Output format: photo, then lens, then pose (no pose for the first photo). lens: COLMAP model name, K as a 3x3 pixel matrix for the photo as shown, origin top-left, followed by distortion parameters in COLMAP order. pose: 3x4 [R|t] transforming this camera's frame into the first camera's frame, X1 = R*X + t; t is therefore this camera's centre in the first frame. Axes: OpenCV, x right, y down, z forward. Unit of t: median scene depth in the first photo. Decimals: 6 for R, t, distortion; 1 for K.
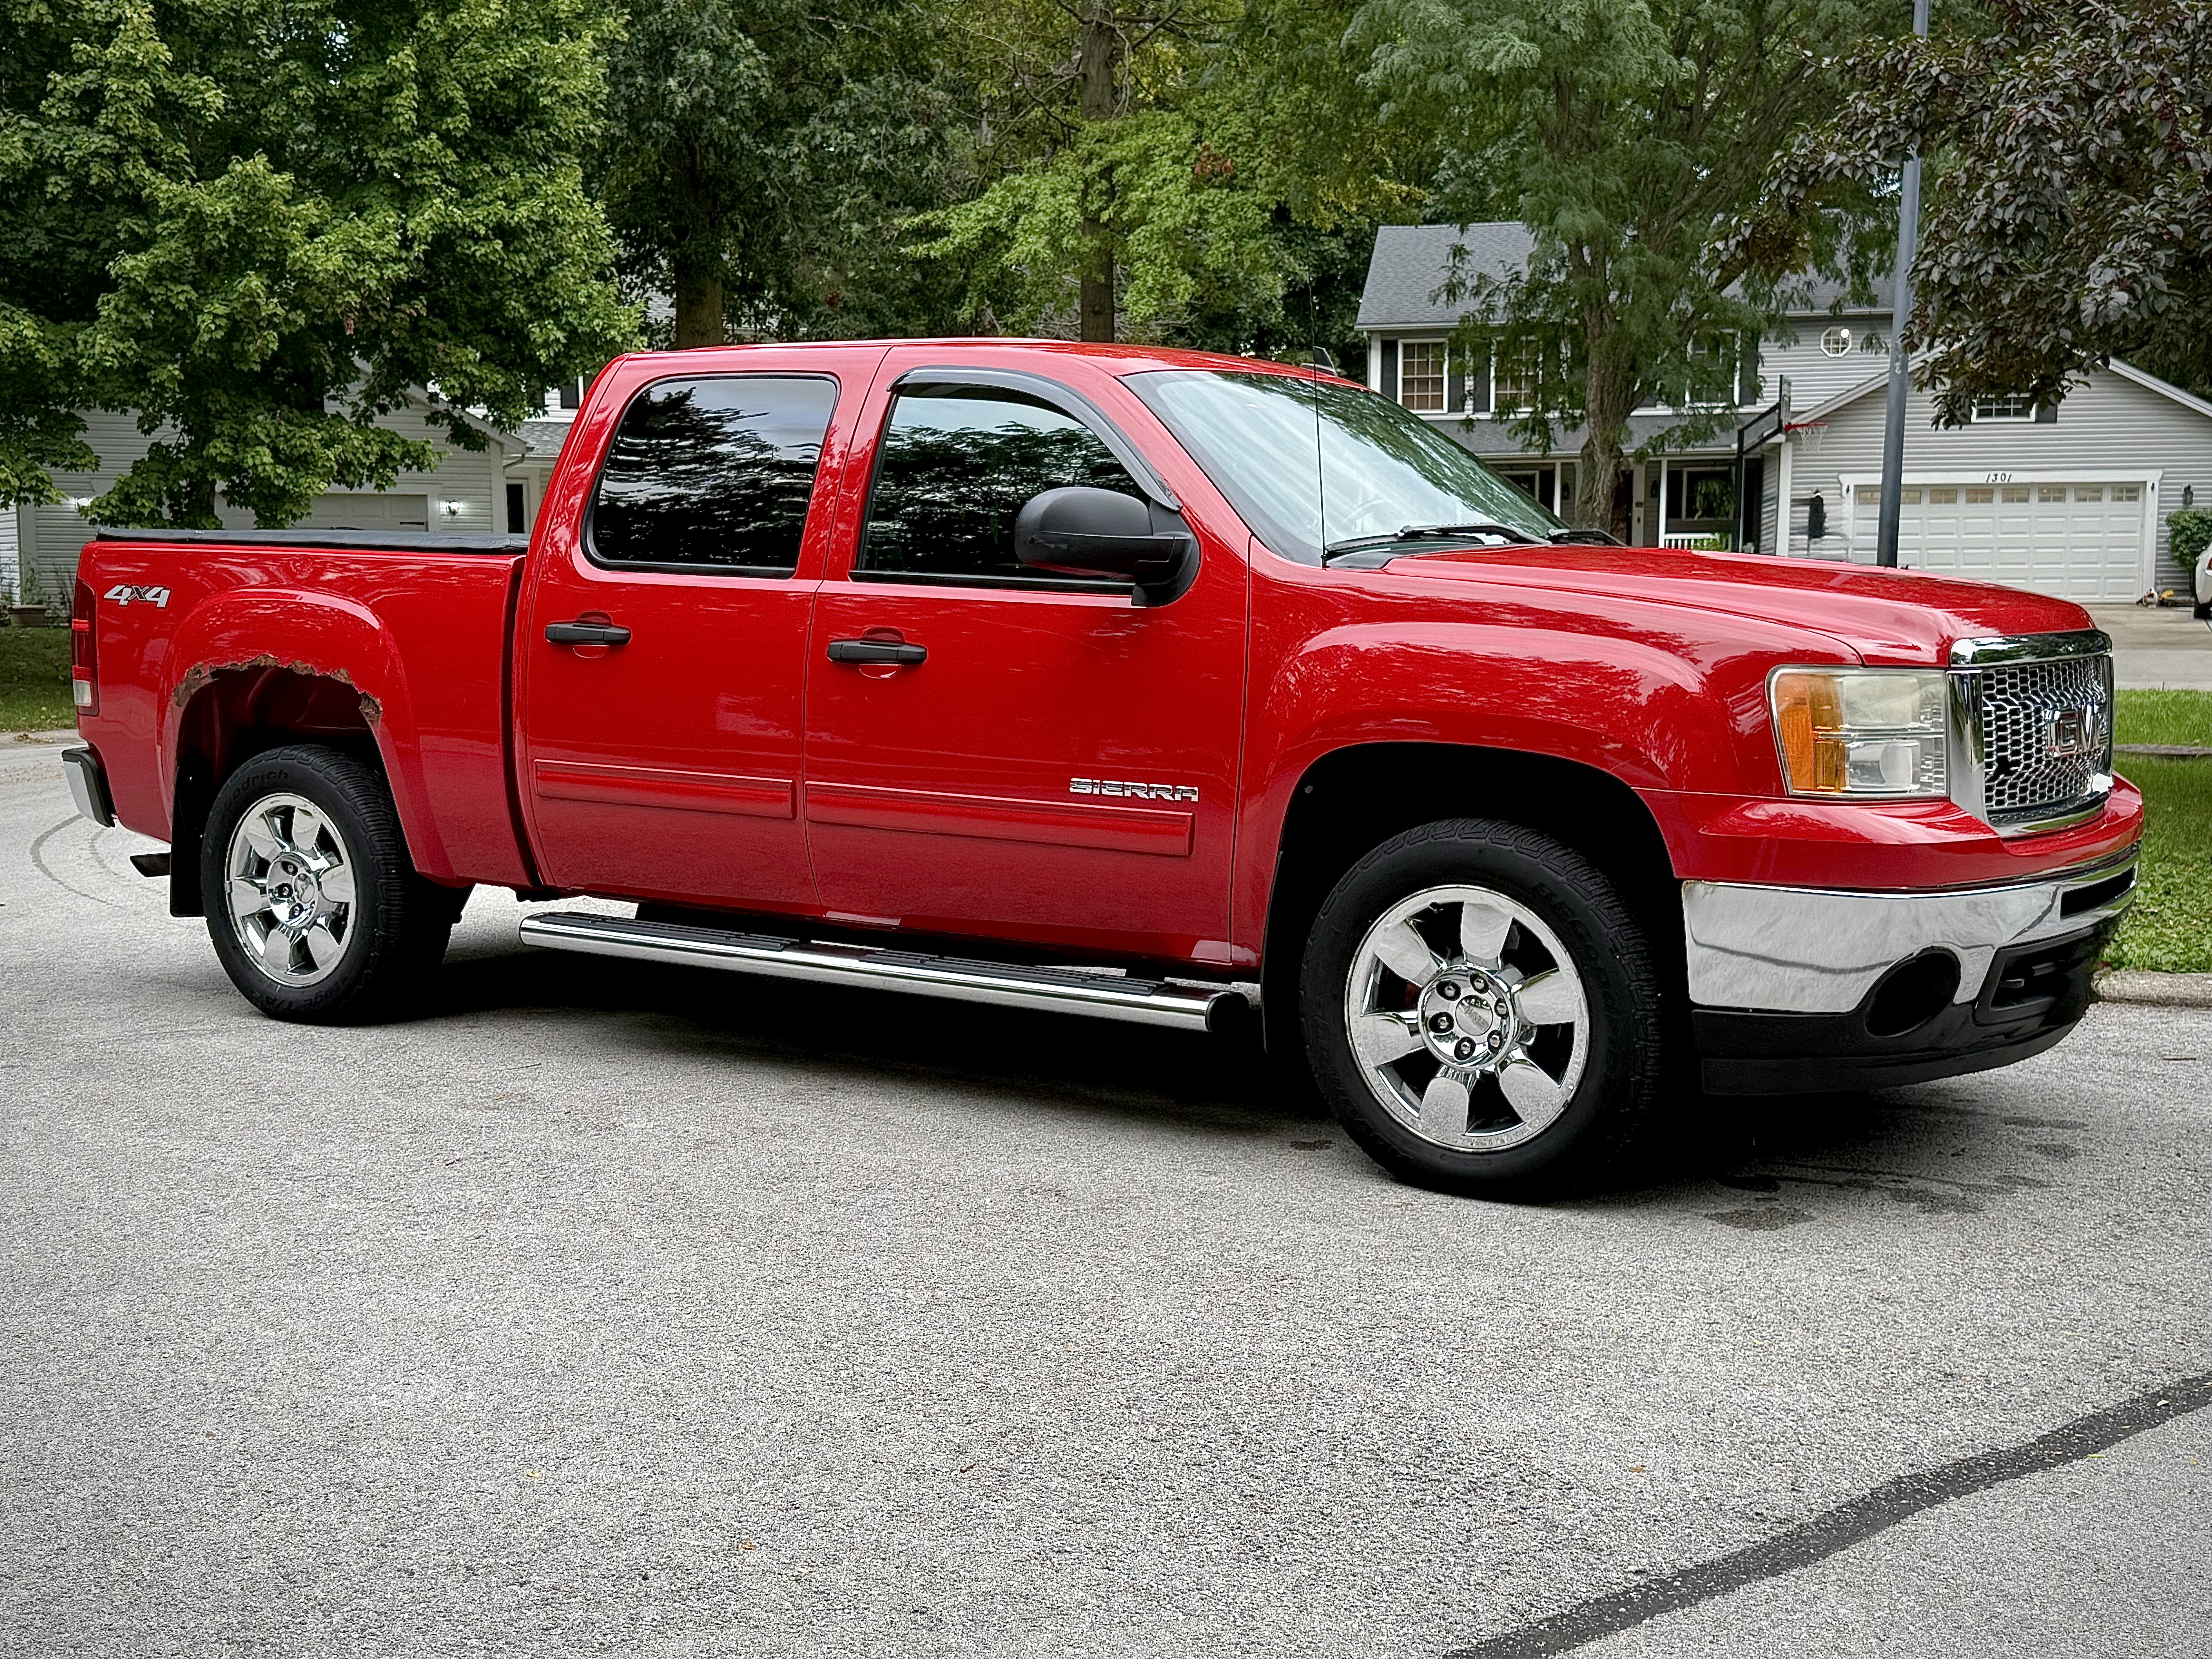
lens RADIAL K [[2576.7, 0, 1106.0], [0, 2576.7, 829.5], [0, 0, 1]] dist [0.093252, -0.040793]
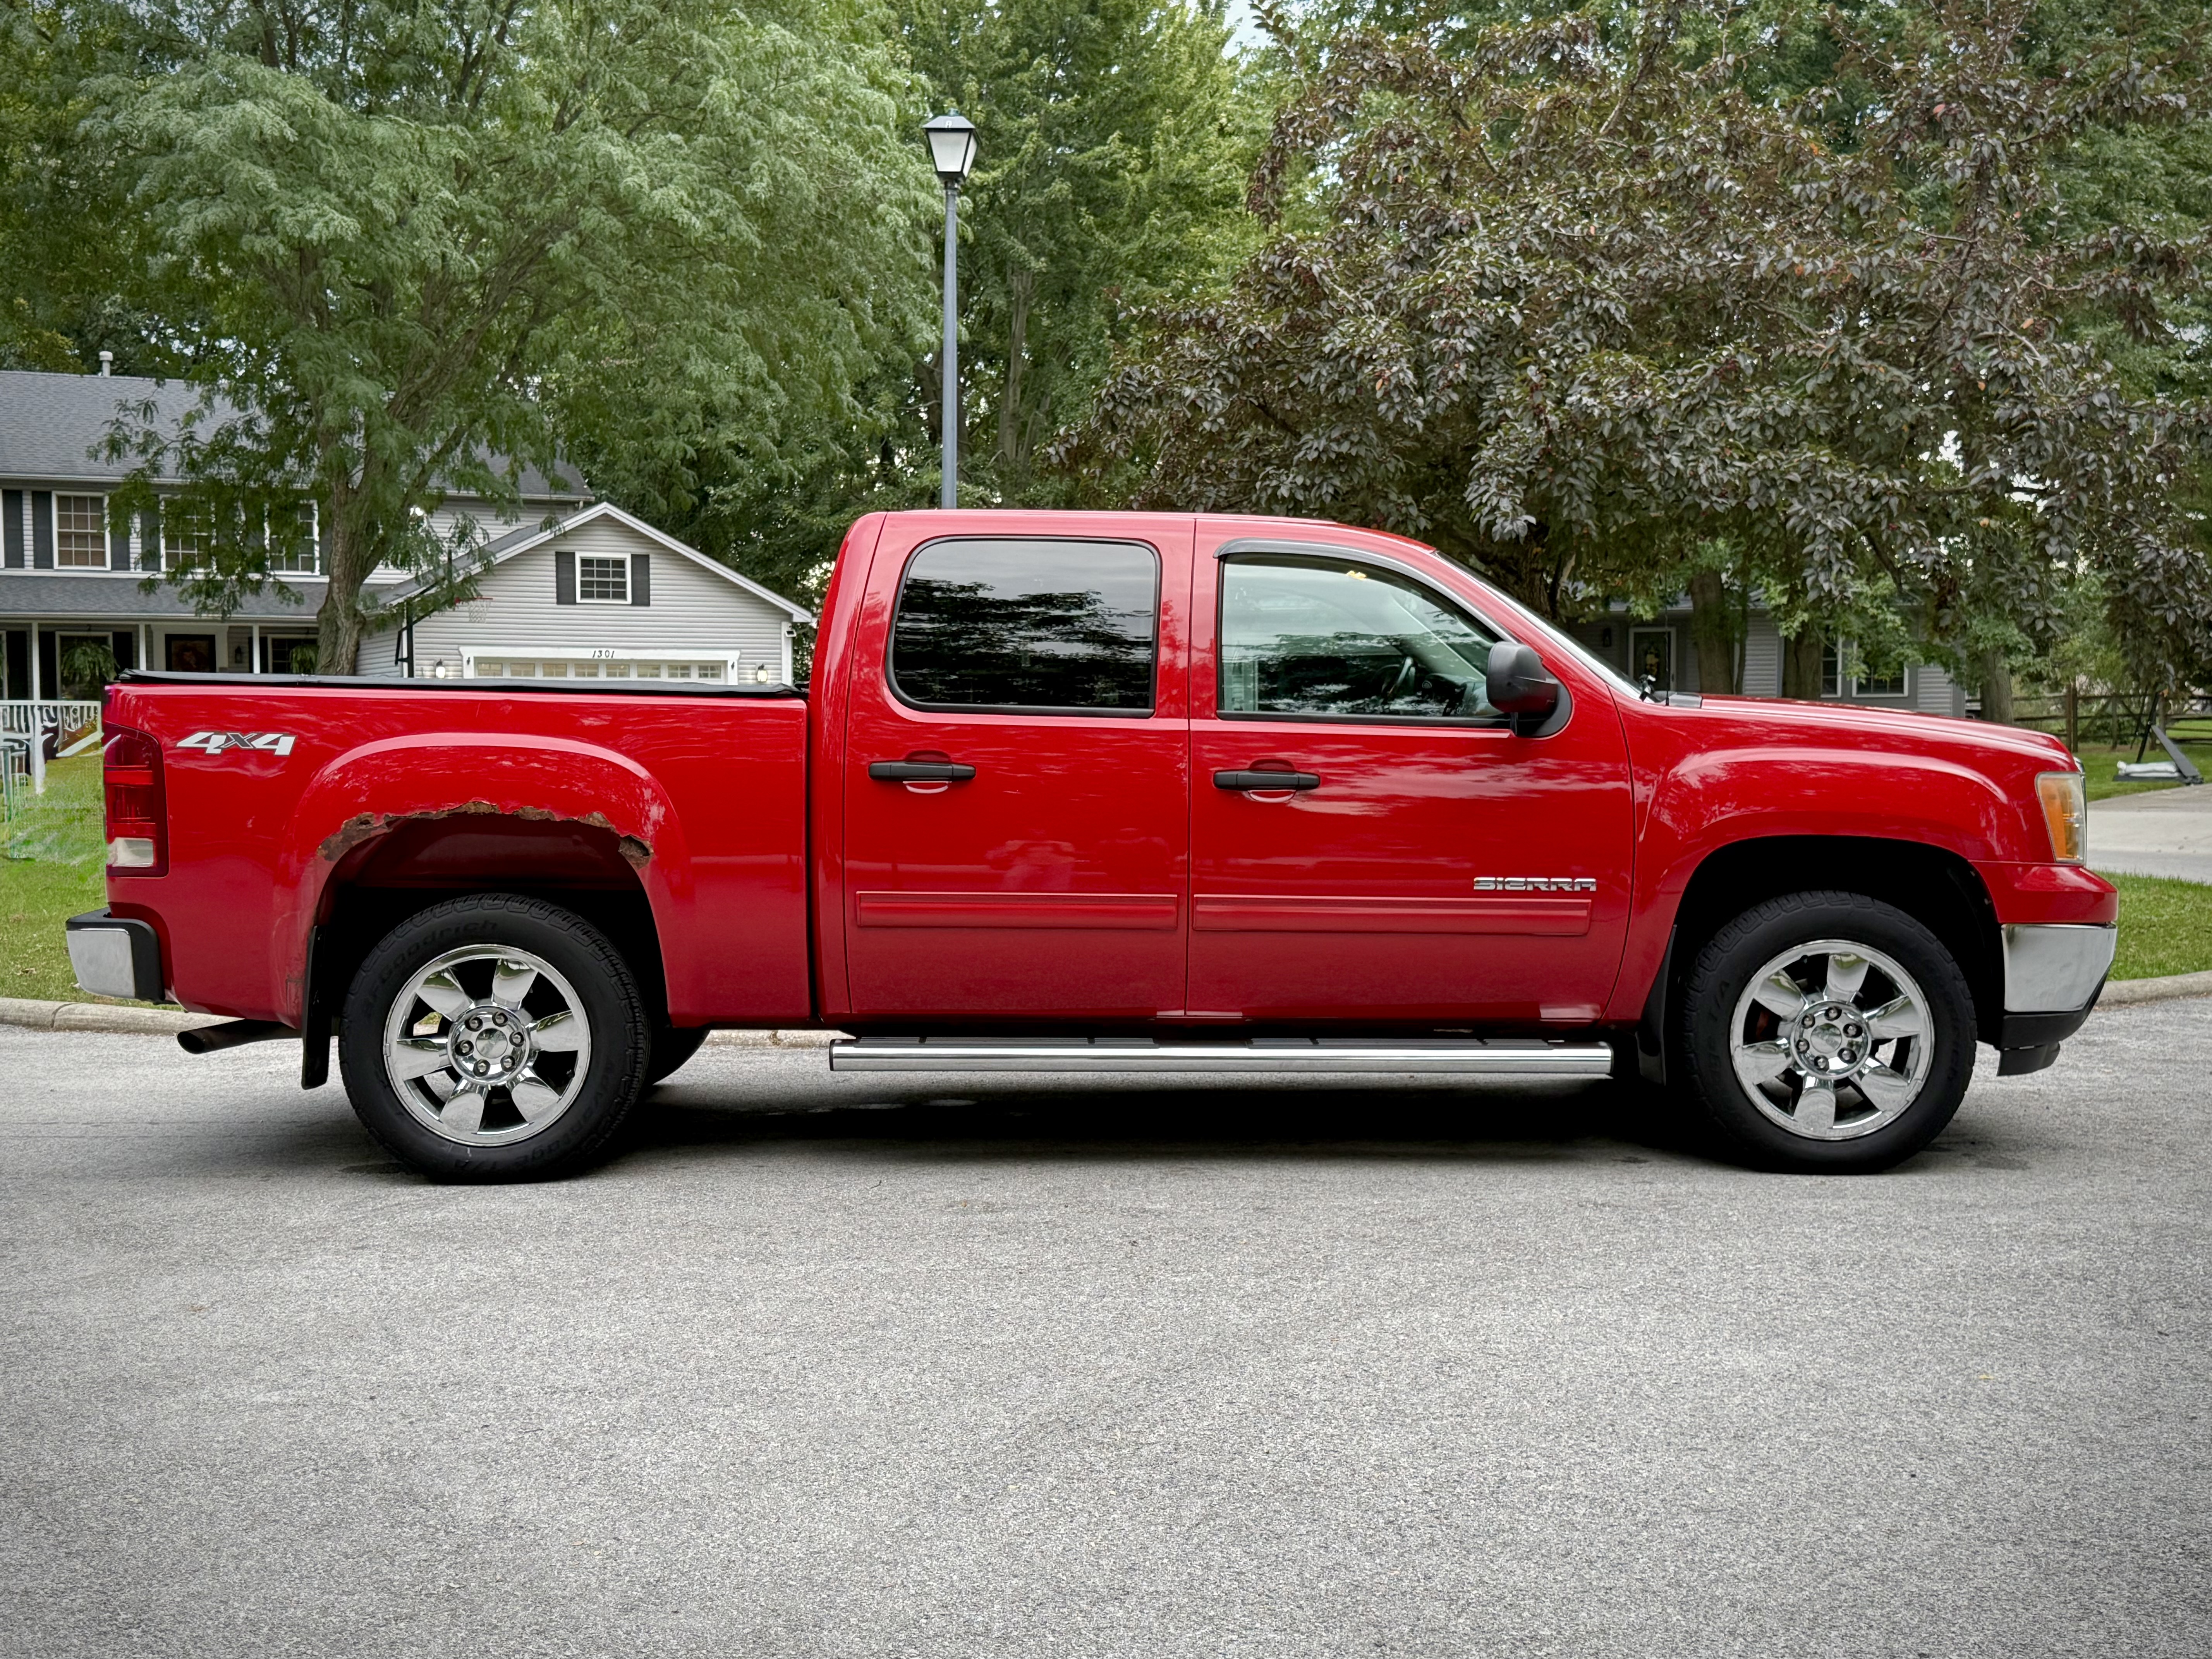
lens RADIAL K [[2576.7, 0, 1106.0], [0, 2576.7, 829.5], [0, 0, 1]] dist [0.093252, -0.040793]
pose [[0.809122, -0.023299, 0.587179, -0.693799], [0.062308, 0.996982, -0.046300, 0.002281], [-0.584328, 0.074048, 0.808132, 0.087169]]
